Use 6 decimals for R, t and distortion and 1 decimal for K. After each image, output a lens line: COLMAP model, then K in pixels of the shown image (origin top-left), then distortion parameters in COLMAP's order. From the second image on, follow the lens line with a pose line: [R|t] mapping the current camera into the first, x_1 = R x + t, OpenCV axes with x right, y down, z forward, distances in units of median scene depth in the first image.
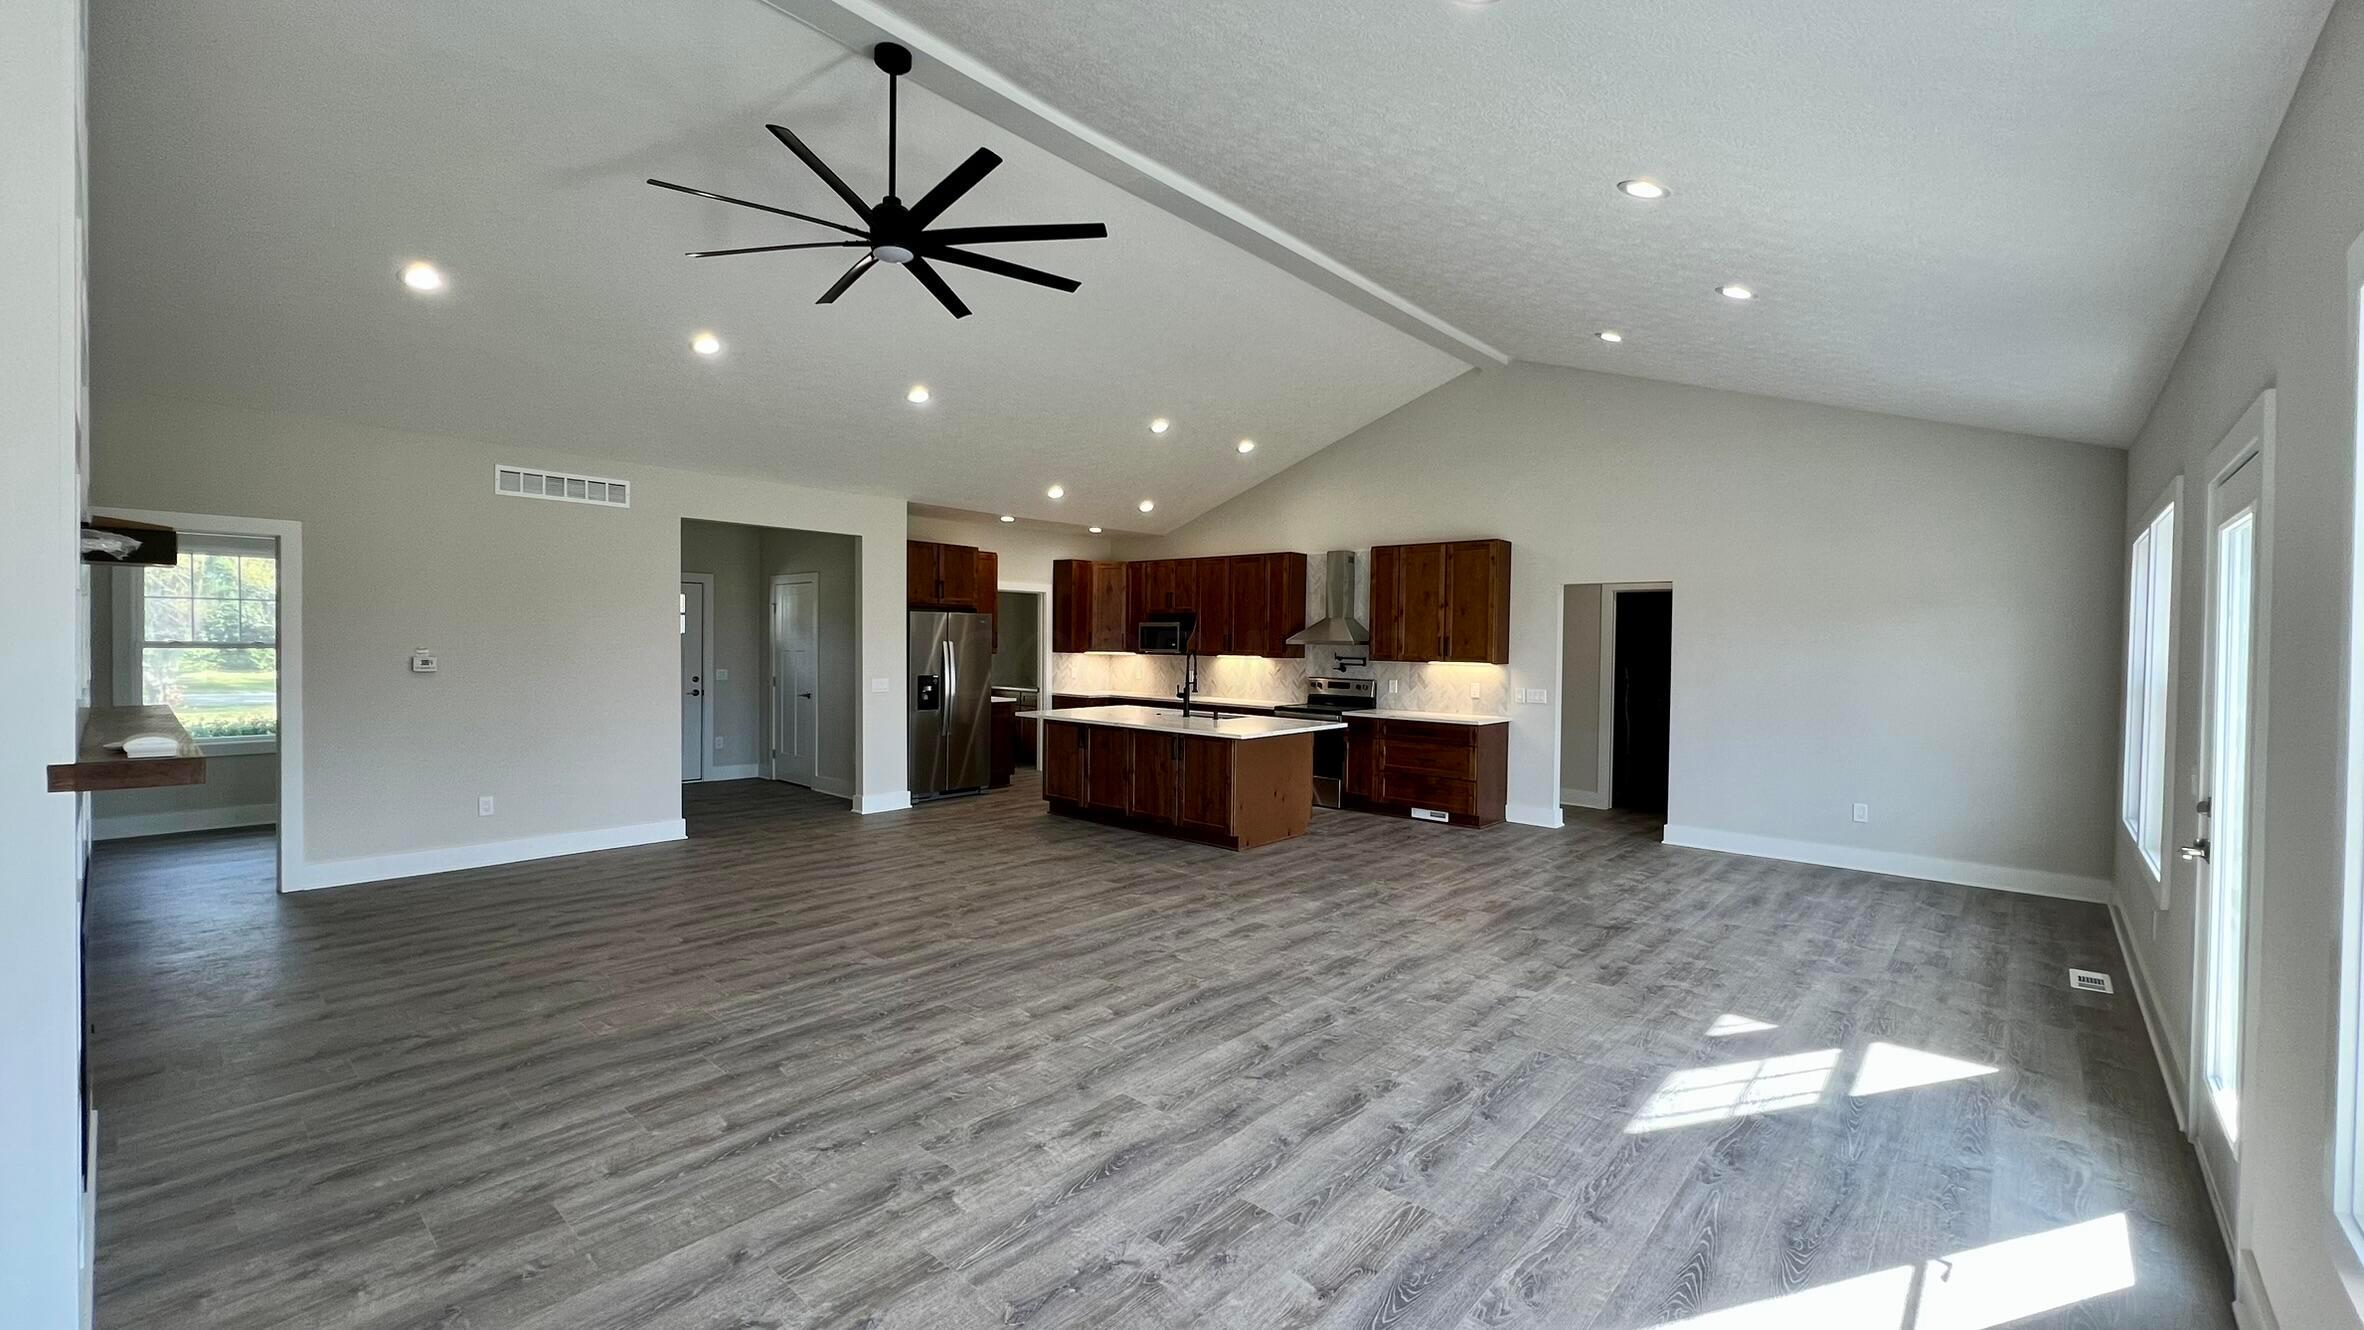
lens RADIAL K [[938.6, 0, 1188.5], [0, 938.6, 655.0], [0, 0, 1]] dist [-0.001380, -0.000025]
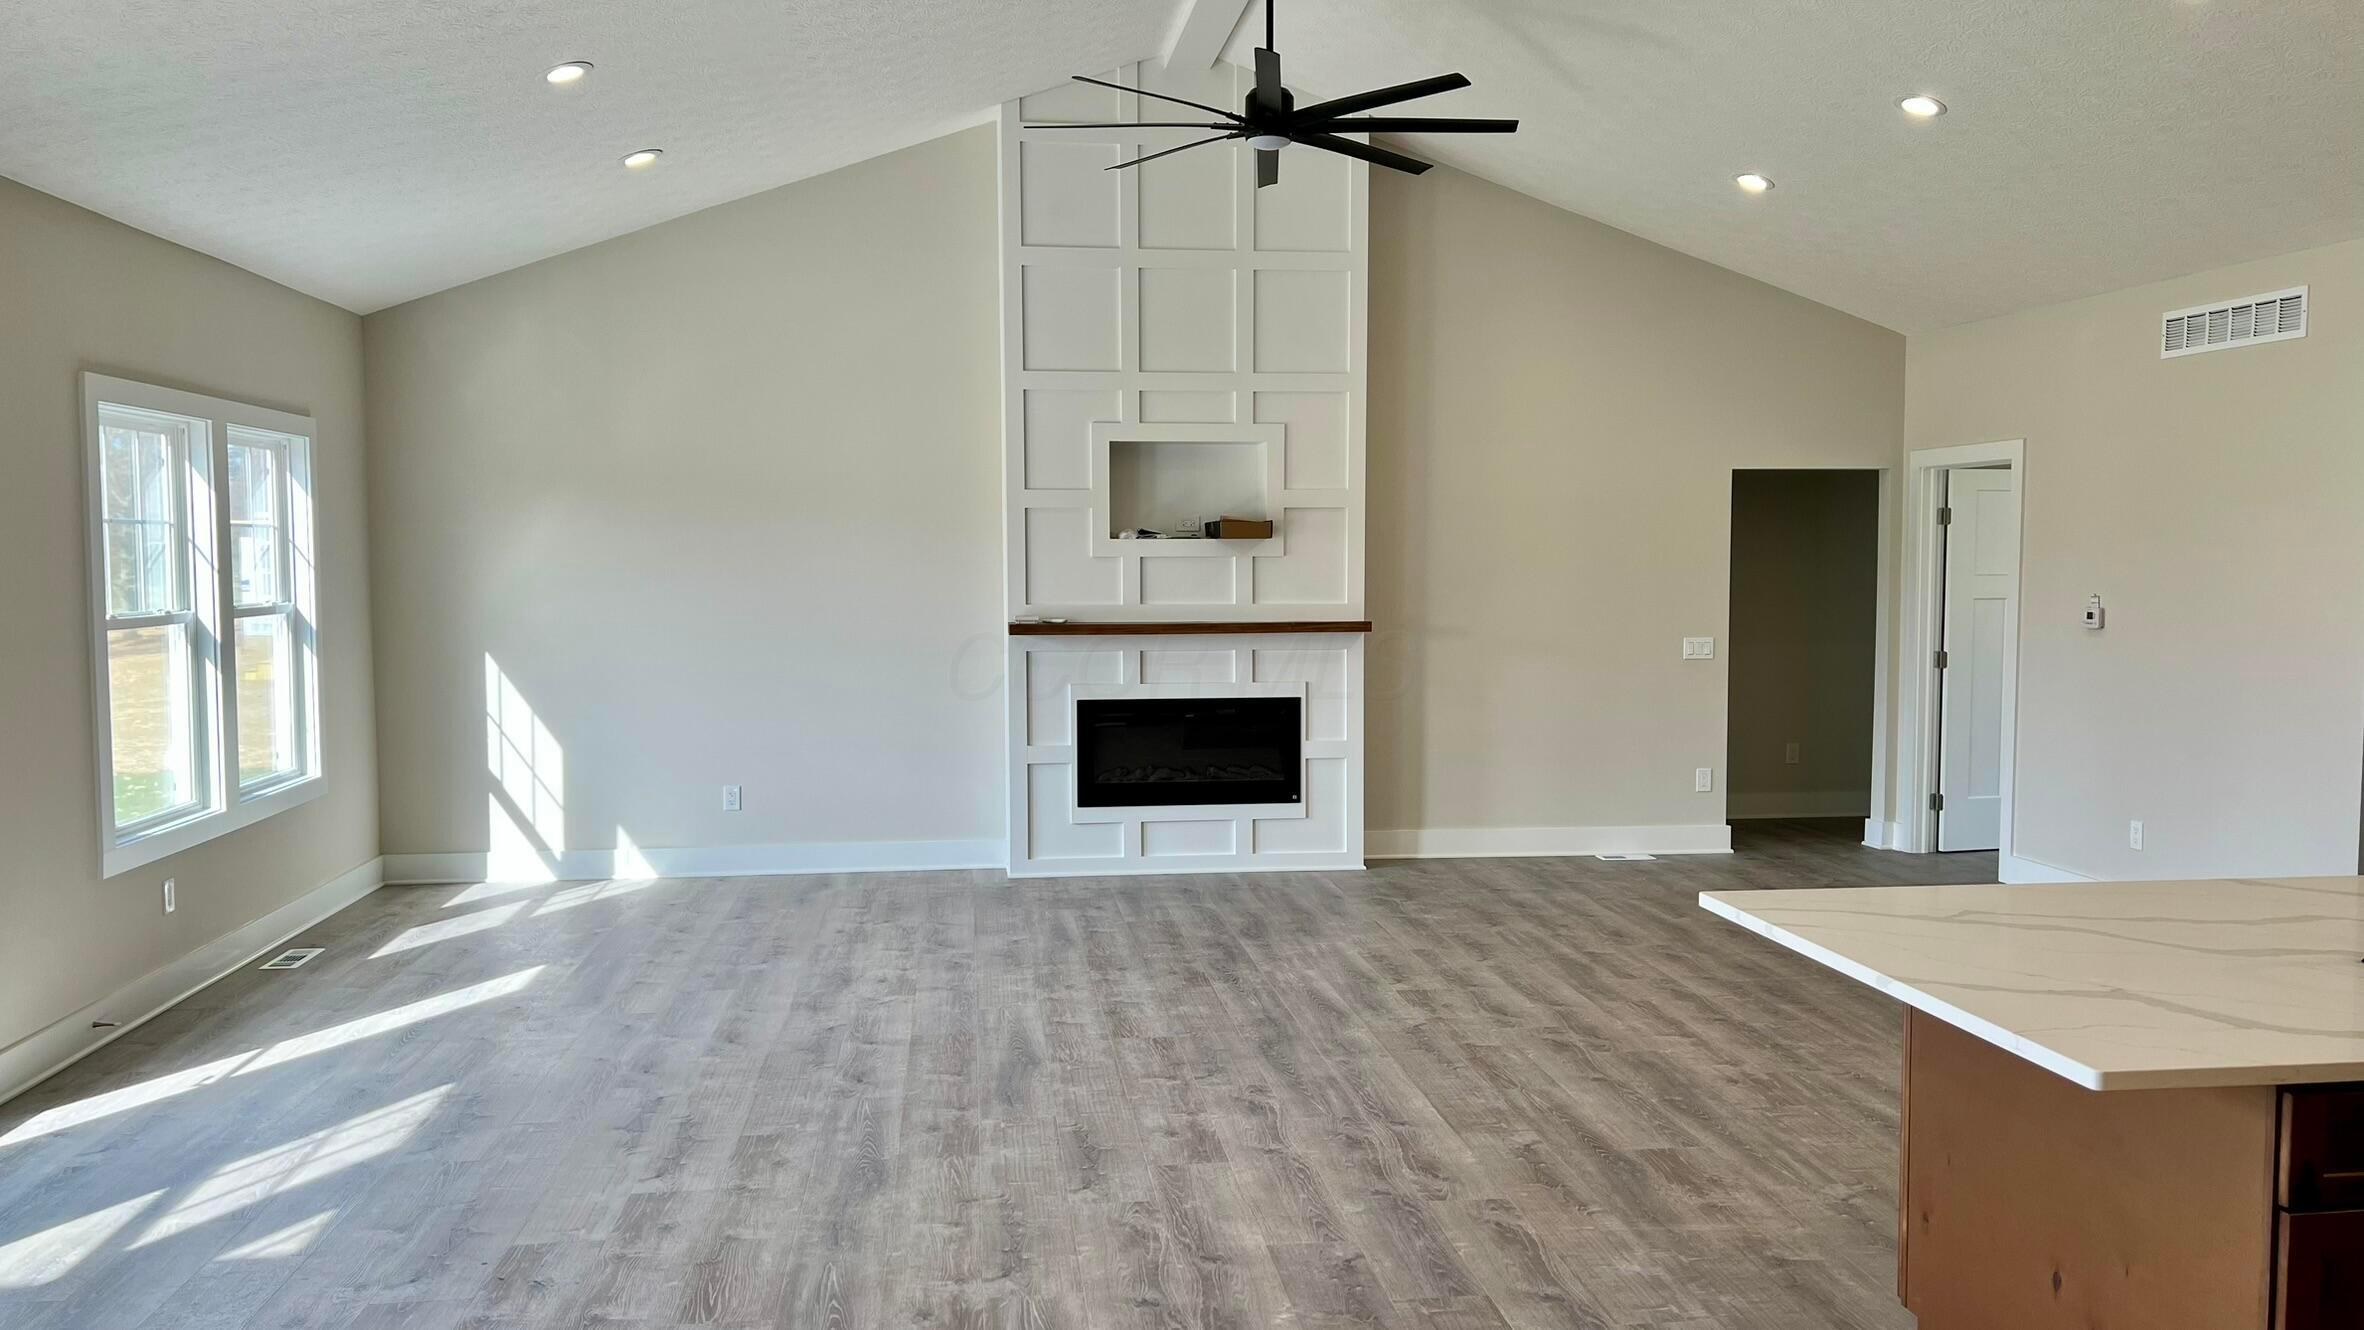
lens RADIAL K [[1768.2, 0, 1182.0], [0, 1768.2, 665.0], [0, 0, 1]] dist [0.105989, -0.178816]
pose [[-0.659900, 0.036247, -0.750479, 0.882663], [-0.017686, 0.997810, 0.063743, -0.037592], [0.751146, 0.055337, -0.657813, 1.796514]]
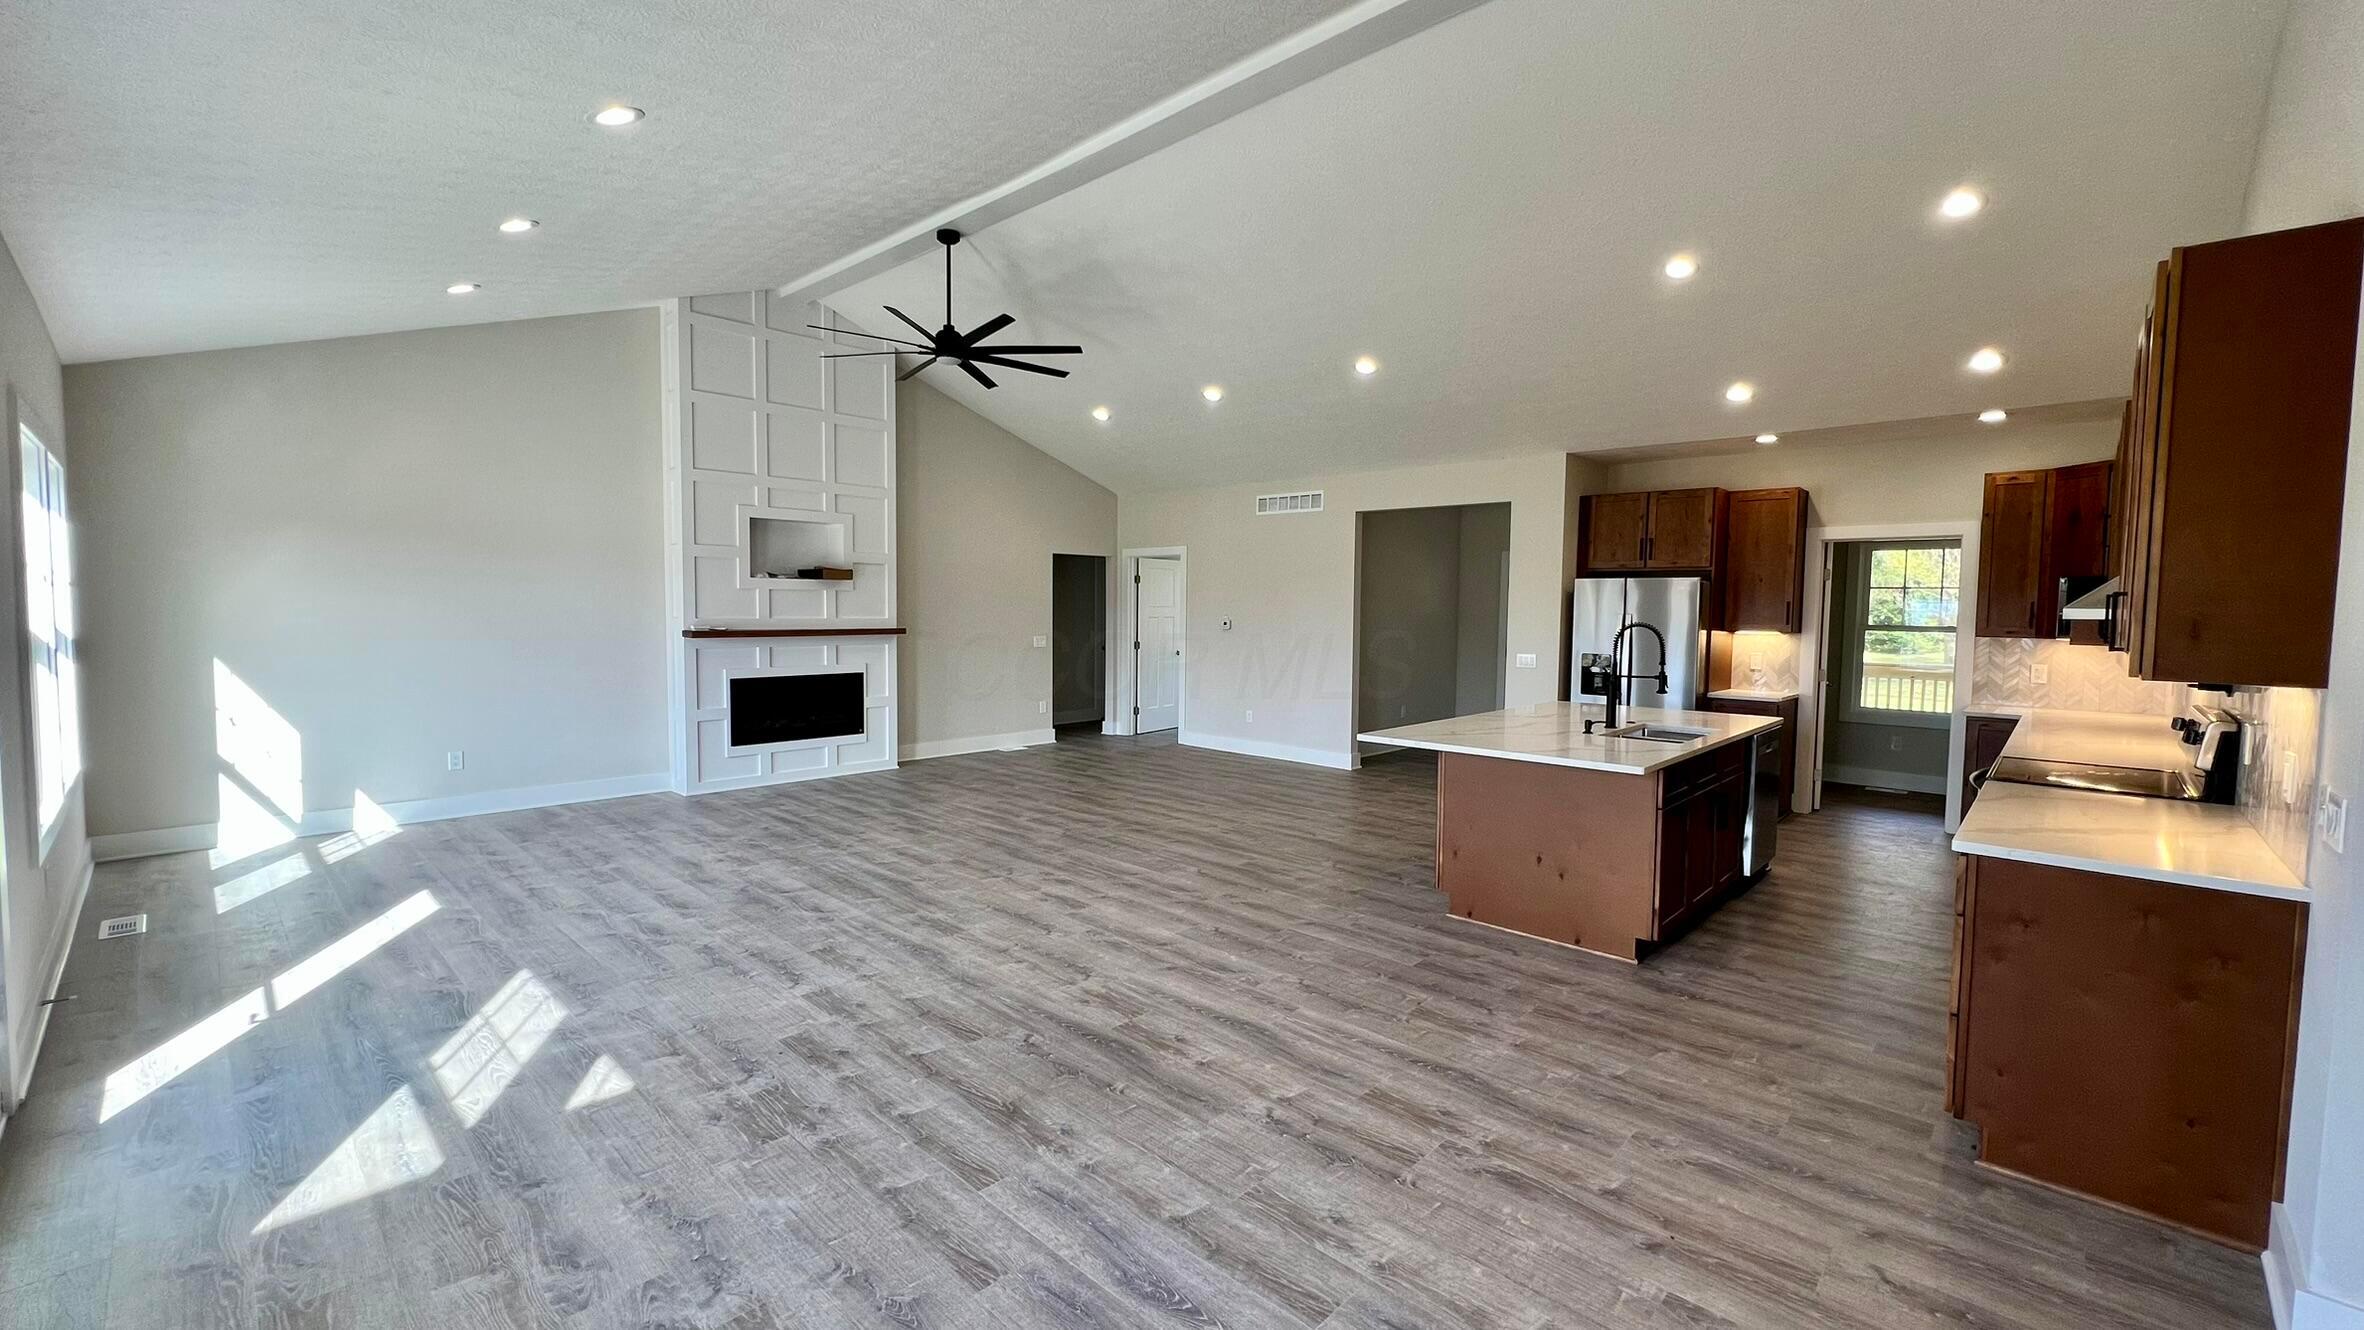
lens RADIAL K [[948.2, 0, 1179.6], [0, 948.2, 658.0], [0, 0, 1]] dist [-0.001129, -0.000283]
pose [[-0.026175, 0.043763, -0.998699, 1.129914], [-0.027875, 0.998621, 0.044490, -0.004288], [0.999269, 0.029003, -0.024919, 1.253202]]
